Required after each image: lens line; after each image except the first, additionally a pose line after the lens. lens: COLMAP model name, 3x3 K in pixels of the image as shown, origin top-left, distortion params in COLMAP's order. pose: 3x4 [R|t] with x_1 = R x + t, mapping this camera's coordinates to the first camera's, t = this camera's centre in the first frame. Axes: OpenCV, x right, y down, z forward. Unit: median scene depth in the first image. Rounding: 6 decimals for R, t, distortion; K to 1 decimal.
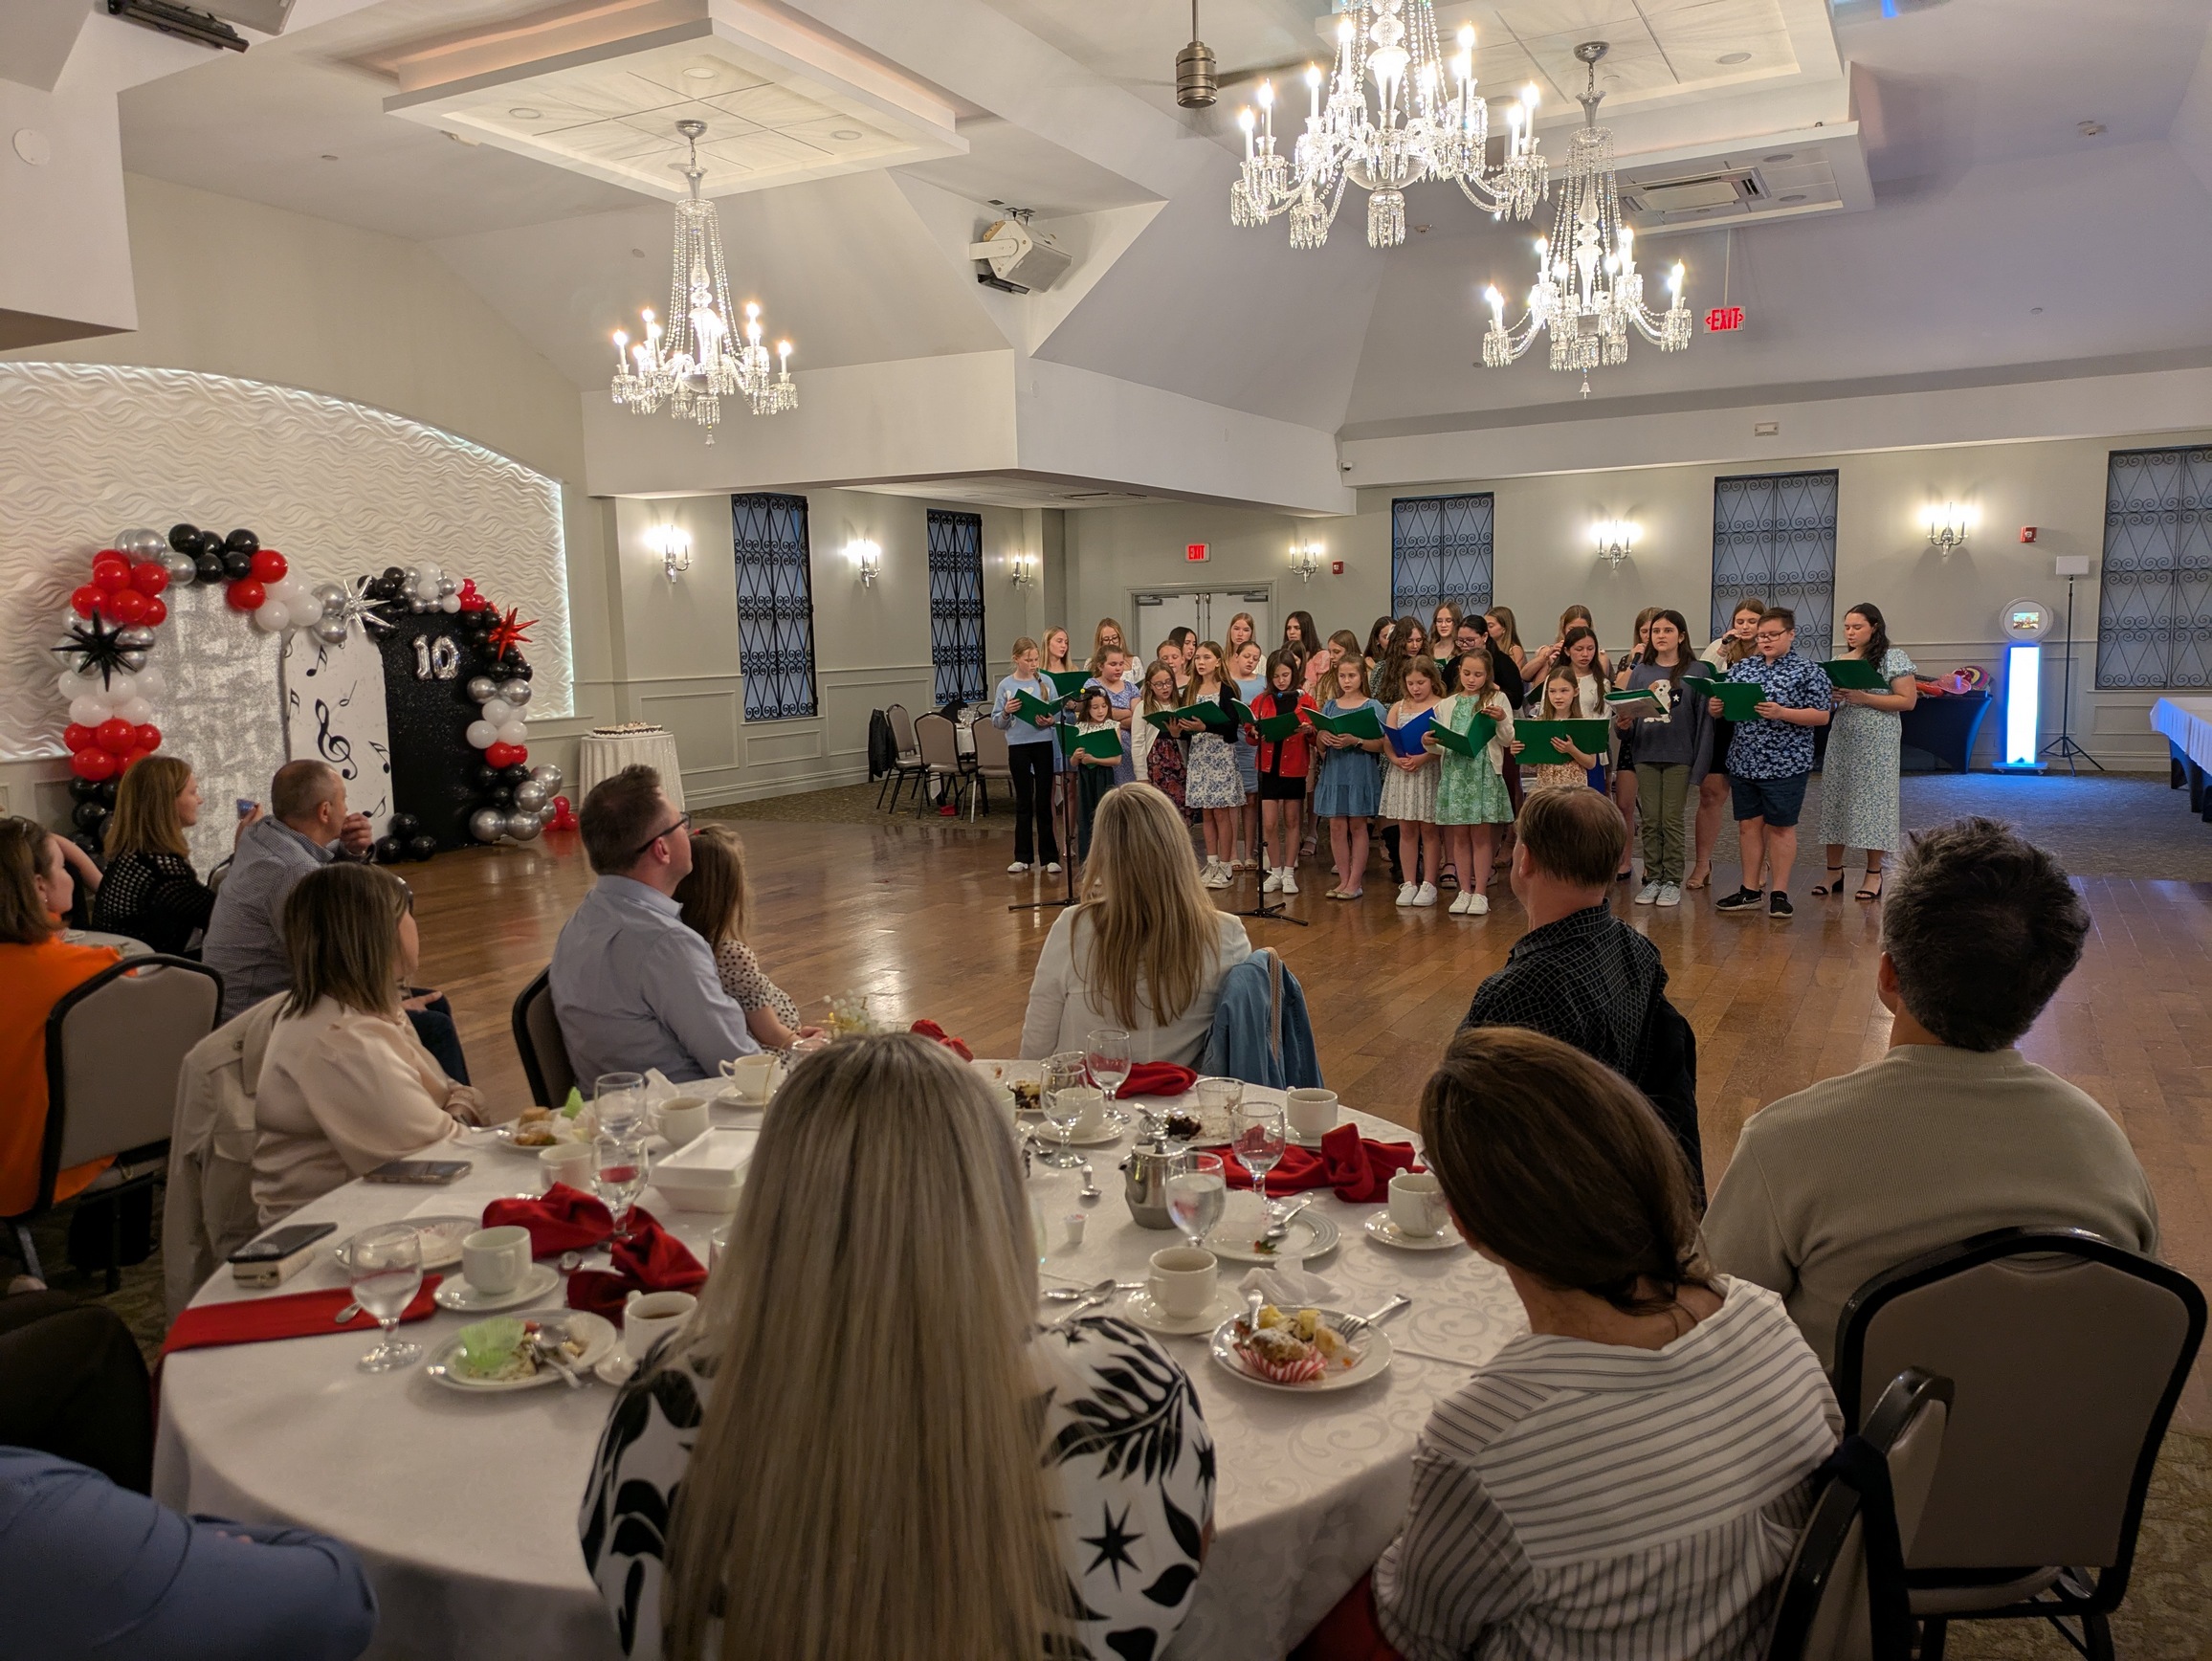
lens RADIAL K [[1639.6, 0, 1091.8], [0, 1639.6, 832.5], [0, 0, 1]] dist [0.049888, -0.036218]
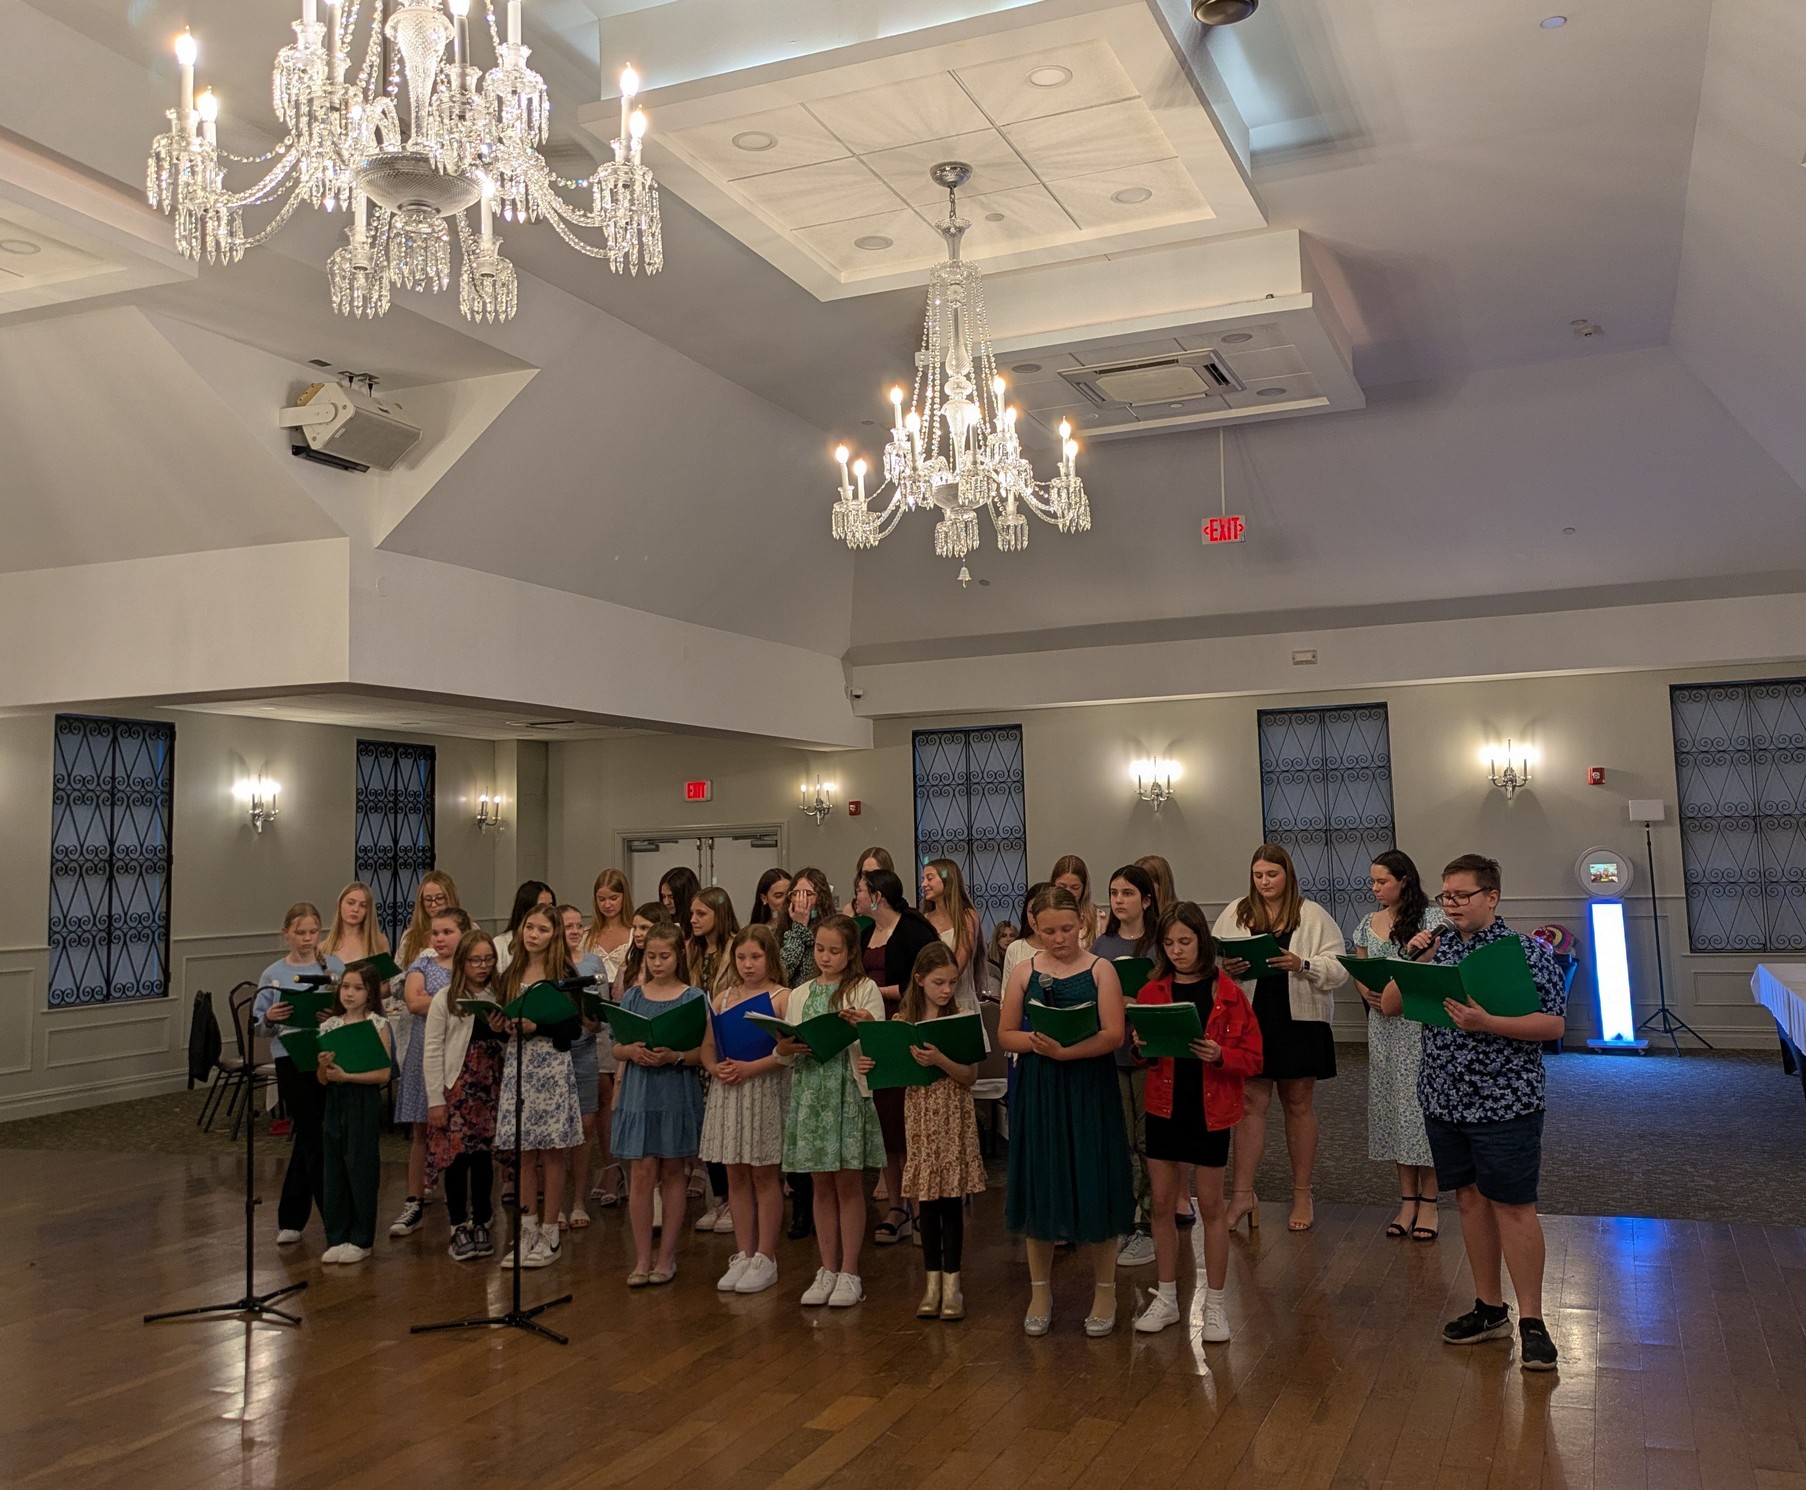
lens RADIAL K [[1703.1, 0, 923.6], [0, 1703.1, 676.3], [0, 0, 1]] dist [0.067319, 0.000000]
pose [[0.994139, 0.008745, 0.107752, 0.138595], [0.016911, 0.971874, -0.234892, -0.027045], [-0.106776, 0.235338, 0.966031, 0.176982]]
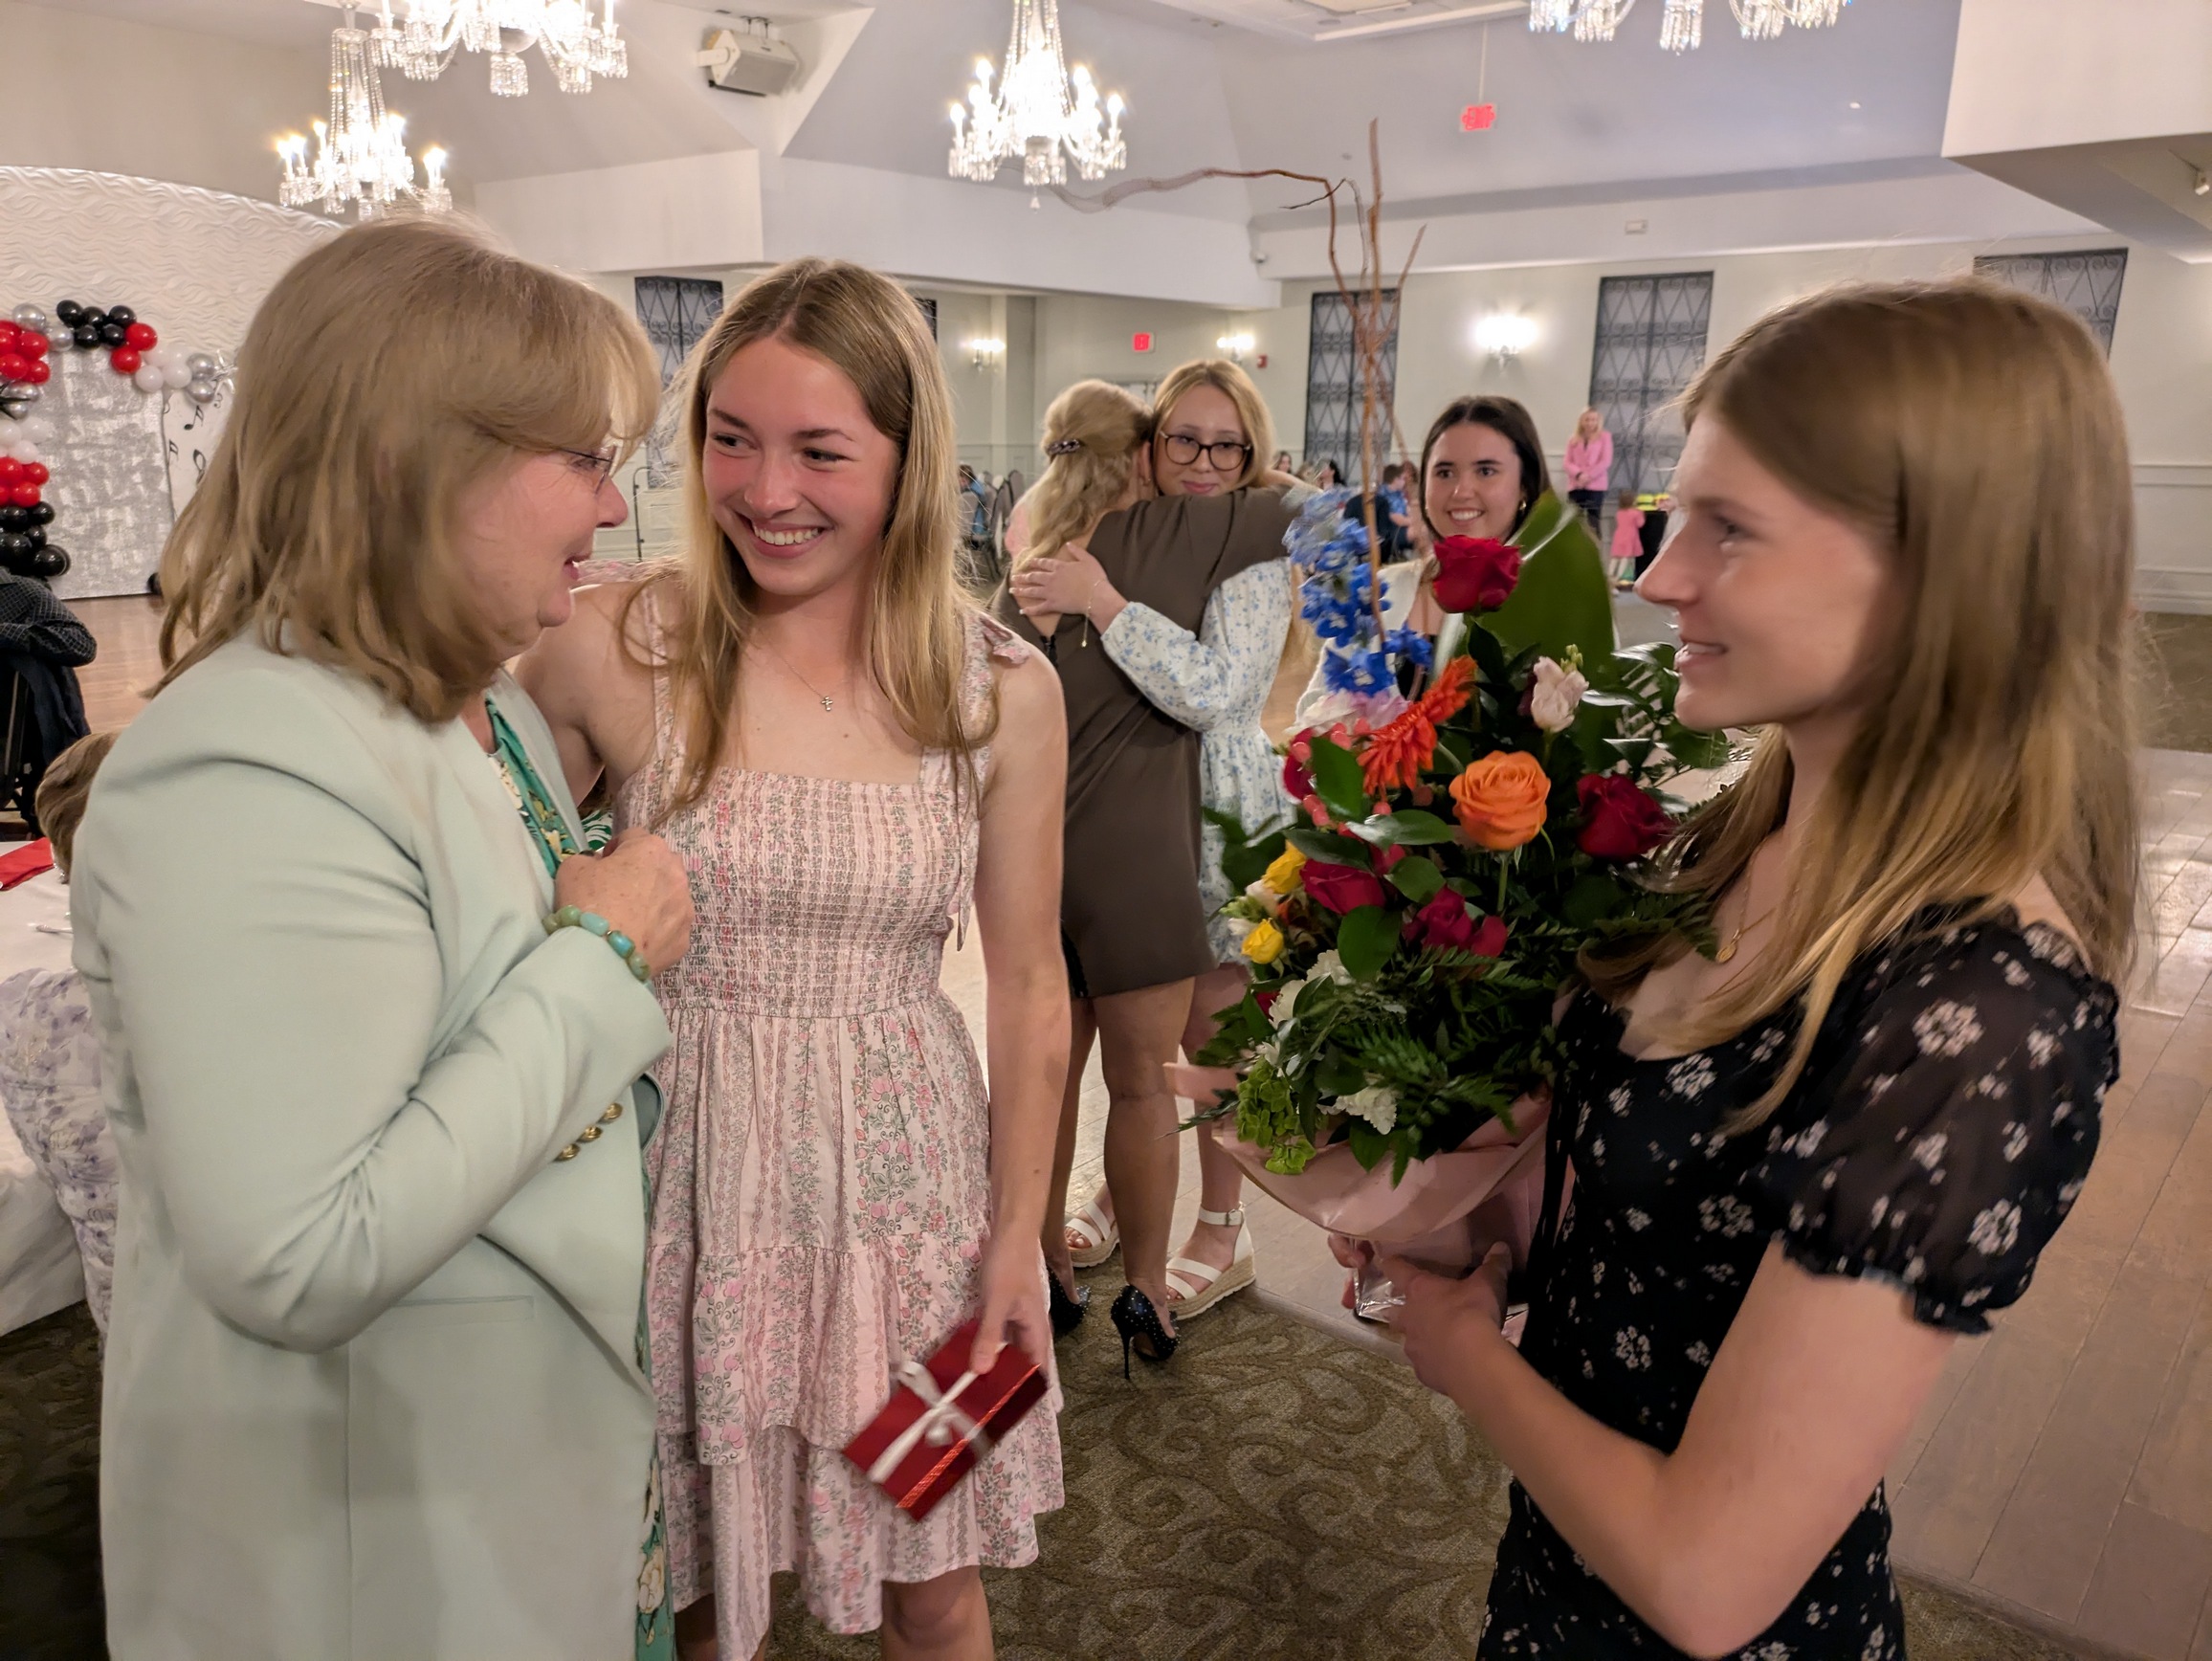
lens RADIAL K [[1639.6, 0, 1065.3], [0, 1639.6, 843.6], [0, 0, 1]] dist [0.049888, -0.036218]
pose [[0.975448, 0.084476, -0.203385, 0.412706], [-0.056962, 0.988859, 0.137526, 0.002560], [0.212737, -0.122564, 0.969392, -0.088464]]
